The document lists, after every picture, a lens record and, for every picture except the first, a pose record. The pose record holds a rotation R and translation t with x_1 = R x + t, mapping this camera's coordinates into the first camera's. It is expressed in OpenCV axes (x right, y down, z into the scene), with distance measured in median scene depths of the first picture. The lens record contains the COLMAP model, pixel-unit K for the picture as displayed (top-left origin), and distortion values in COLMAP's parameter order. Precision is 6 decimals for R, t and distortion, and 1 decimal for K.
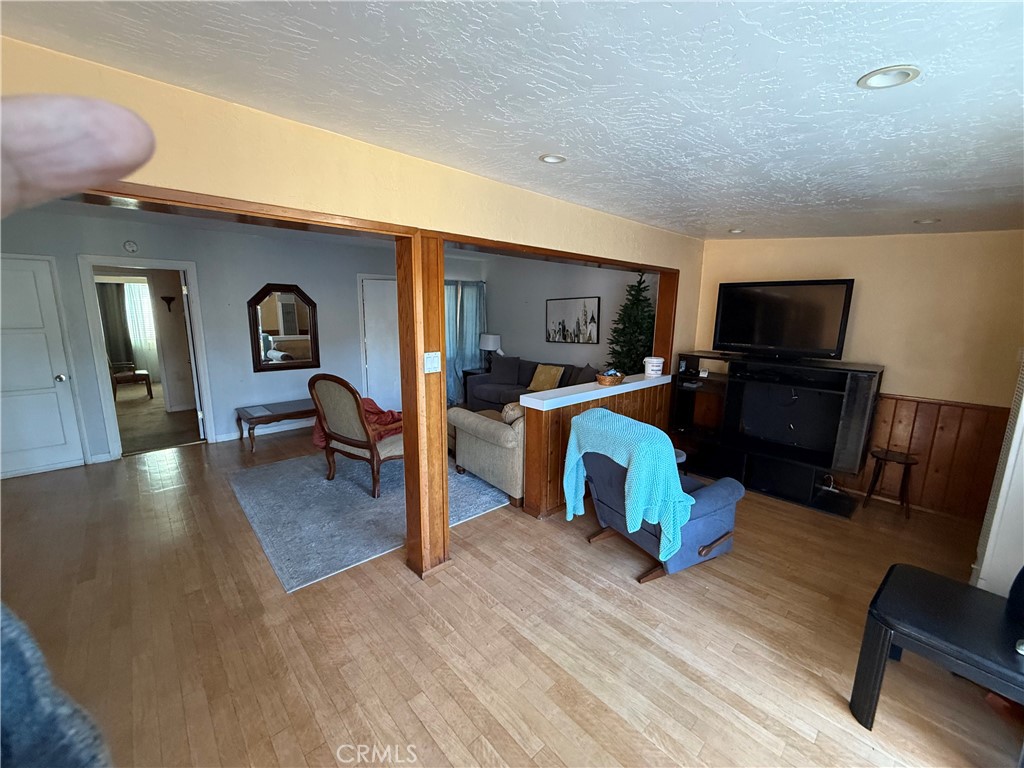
lens RADIAL K [[406.3, 0, 509.8], [0, 406.3, 381.6], [0, 0, 1]] dist [-0.000698, 0.000266]
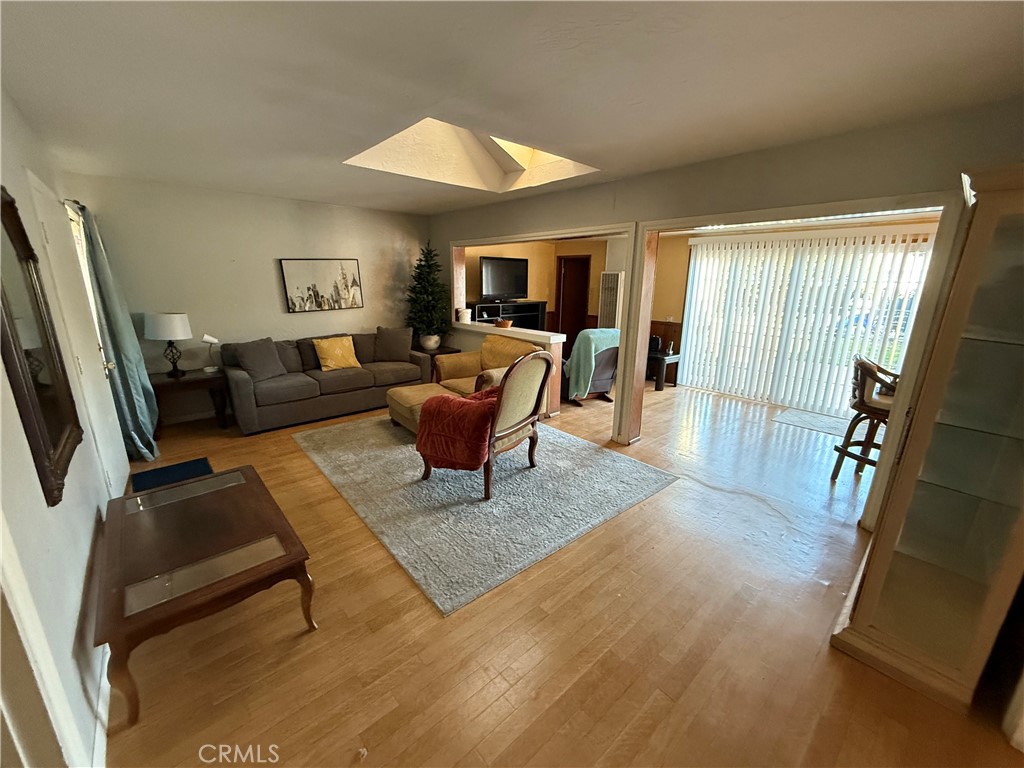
lens RADIAL K [[406.3, 0, 509.8], [0, 406.3, 381.6], [0, 0, 1]] dist [-0.000698, 0.000266]
pose [[0.027881, -0.256967, 0.966018, -0.782523], [0.164897, 0.954336, 0.249101, -0.108311], [-0.985917, 0.152349, 0.068981, 0.605246]]
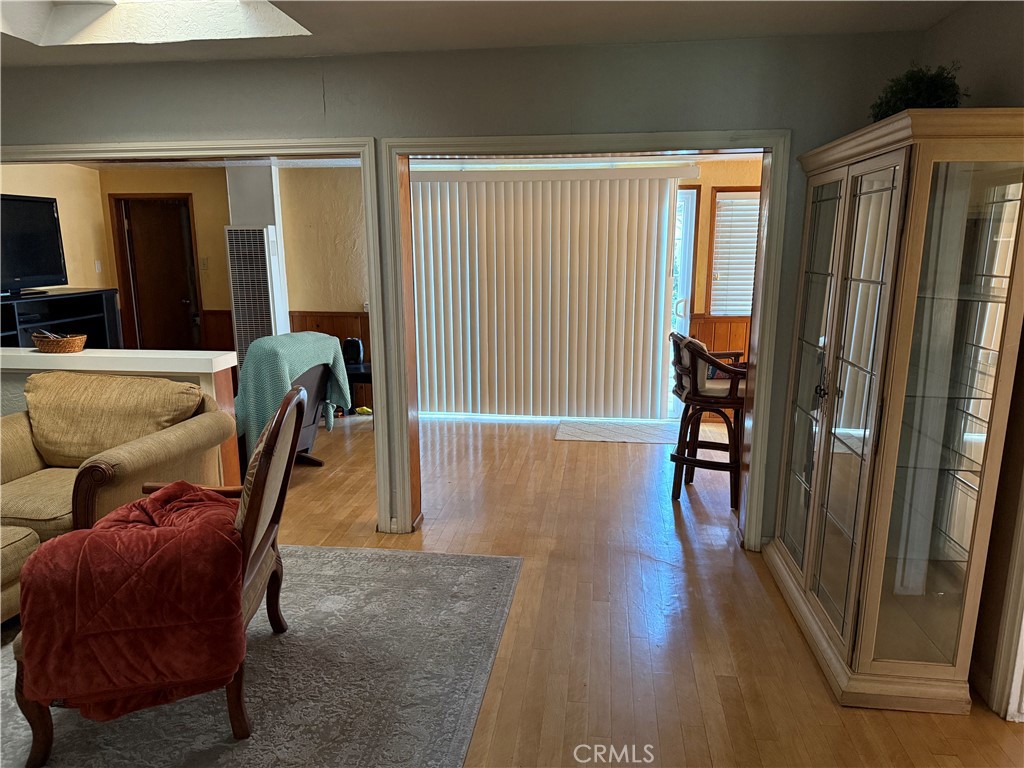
lens RADIAL K [[716.1, 0, 512.0], [0, 716.1, 384.0], [0, 0, 1]] dist [0.084863, -0.111489]
pose [[-0.641489, -0.157642, 0.750760, -0.687874], [0.131301, 0.941654, 0.309916, -0.133755], [-0.755812, 0.297384, -0.583362, 0.760722]]
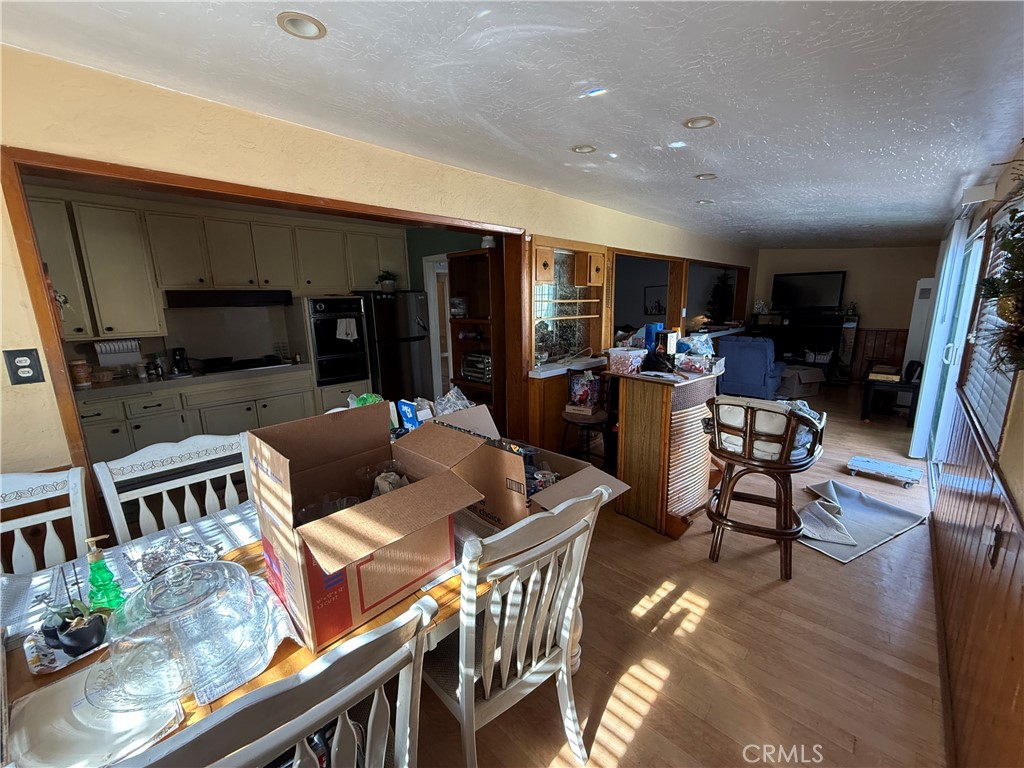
lens RADIAL K [[406.3, 0, 509.8], [0, 406.3, 381.6], [0, 0, 1]] dist [-0.000698, 0.000266]
pose [[0.997871, -0.040751, 0.050926, -0.563649], [0.039622, 0.998950, 0.022982, 0.109637], [-0.051809, -0.020915, 0.998438, -0.561923]]
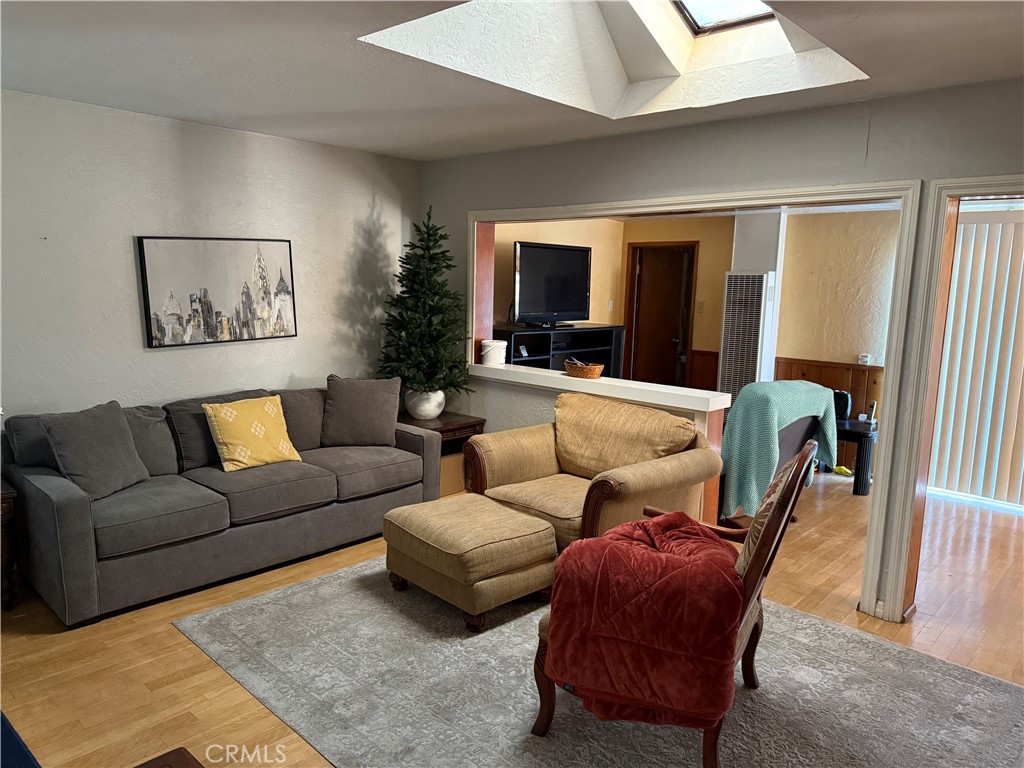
lens RADIAL K [[708.3, 0, 512.3], [0, 708.3, 386.2], [0, 0, 1]] dist [0.114240, -0.168283]
pose [[-0.070575, -0.159502, 0.984672, -0.667279], [0.149557, 0.974283, 0.168538, -0.140835], [-0.986231, 0.159159, -0.044905, 0.789883]]
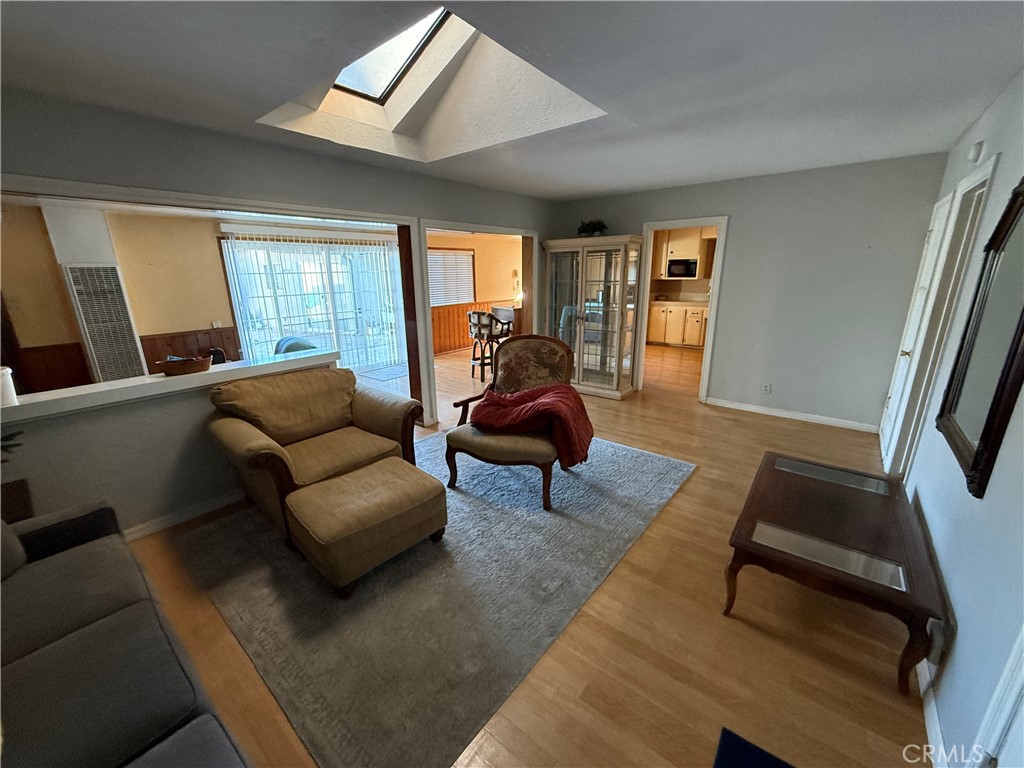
lens RADIAL K [[409.1, 0, 500.2], [0, 409.1, 386.3], [0, 0, 1]] dist [0.000011, 0.000037]
pose [[-0.990991, 0.040227, -0.127745, -0.138513], [-0.019973, 0.898768, 0.437970, -0.204021], [0.132431, 0.436576, -0.889867, 1.162713]]
